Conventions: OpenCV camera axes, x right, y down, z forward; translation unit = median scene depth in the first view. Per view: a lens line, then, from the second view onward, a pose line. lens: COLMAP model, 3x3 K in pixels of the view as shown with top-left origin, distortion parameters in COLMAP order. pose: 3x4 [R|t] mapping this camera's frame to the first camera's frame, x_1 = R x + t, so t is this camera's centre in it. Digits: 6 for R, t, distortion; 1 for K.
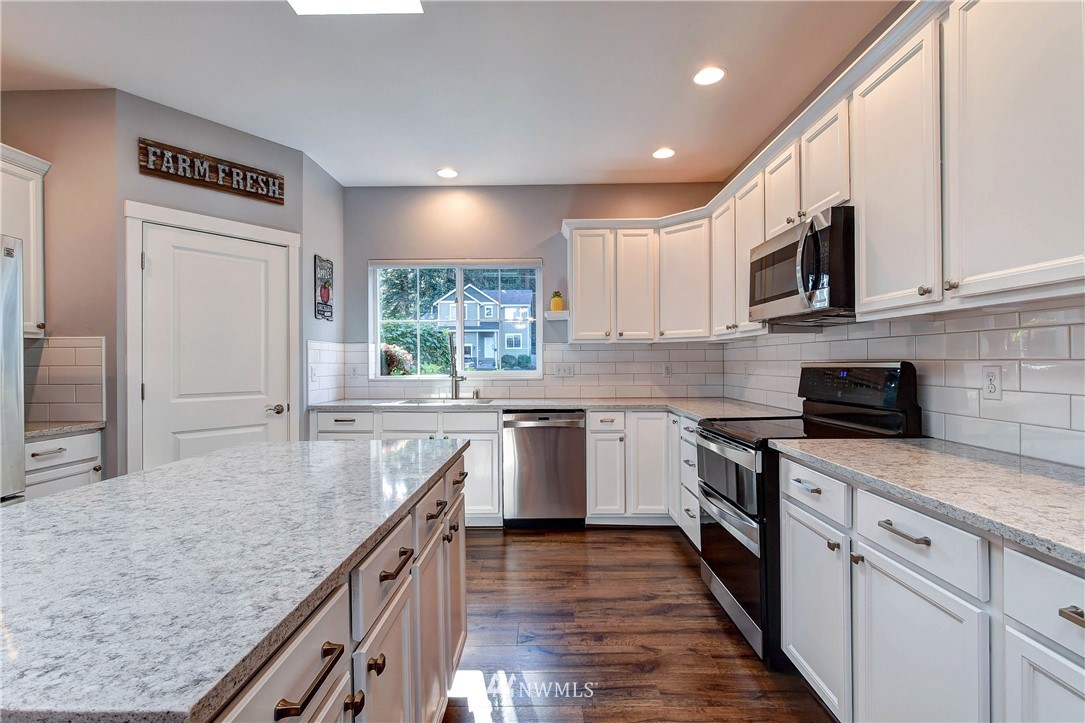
lens RADIAL K [[494.3, 0, 542.5], [0, 494.3, 361.5], [0, 0, 1]] dist [-0.002190, -0.001388]
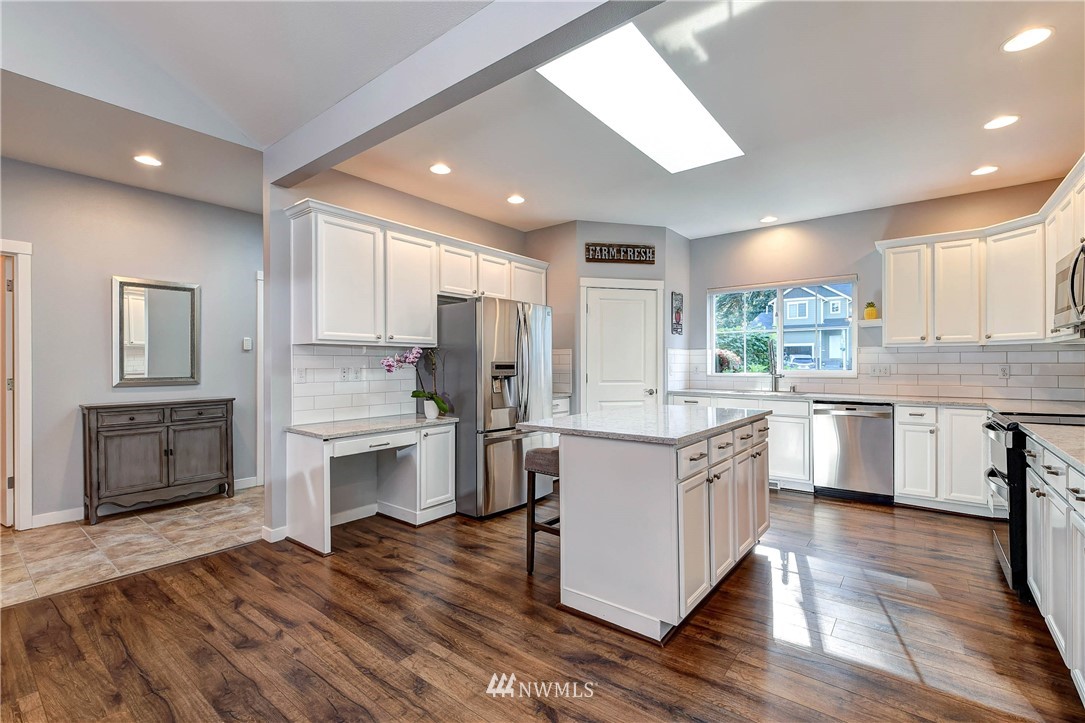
lens RADIAL K [[478.5, 0, 534.1], [0, 478.5, 363.0], [0, 0, 1]] dist [0.011525, -0.007278]
pose [[0.781263, 0.004156, -0.624189, 0.137706], [-0.002726, 0.999991, 0.003247, -0.001226], [0.624197, -0.000835, 0.781267, -0.447198]]
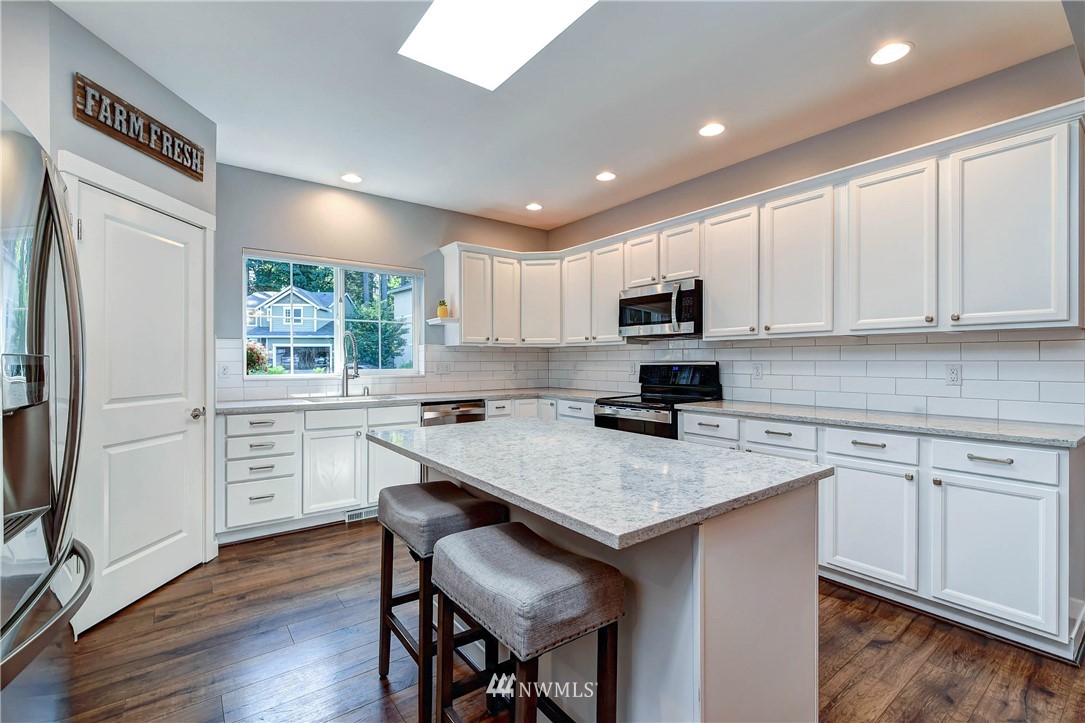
lens RADIAL K [[478.5, 0, 534.1], [0, 478.5, 363.0], [0, 0, 1]] dist [0.011525, -0.007278]
pose [[0.793931, 0.002234, 0.608004, -0.571153], [-0.004286, 0.999989, 0.001922, 0.002795], [-0.607993, -0.004132, 0.793932, -0.042096]]
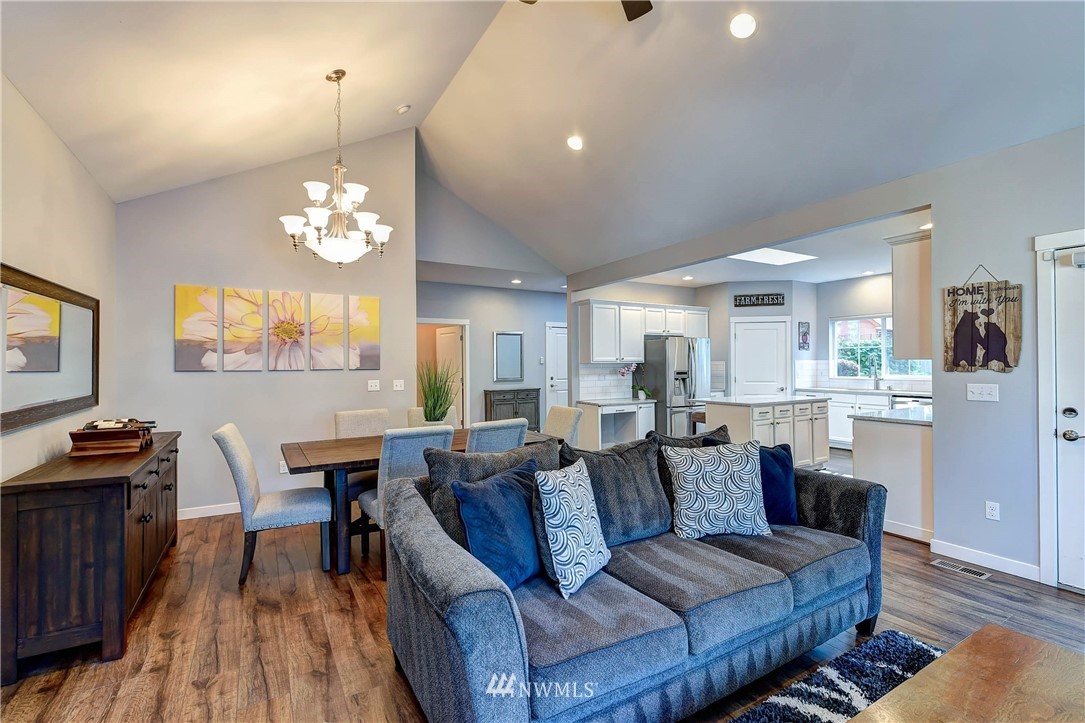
lens RADIAL K [[478.5, 0, 534.1], [0, 478.5, 363.0], [0, 0, 1]] dist [0.011525, -0.007278]
pose [[0.513033, 0.003419, -0.858362, 0.866798], [0.002954, 0.999979, 0.005749, -0.048702], [0.858364, -0.005485, 0.513012, -1.260733]]
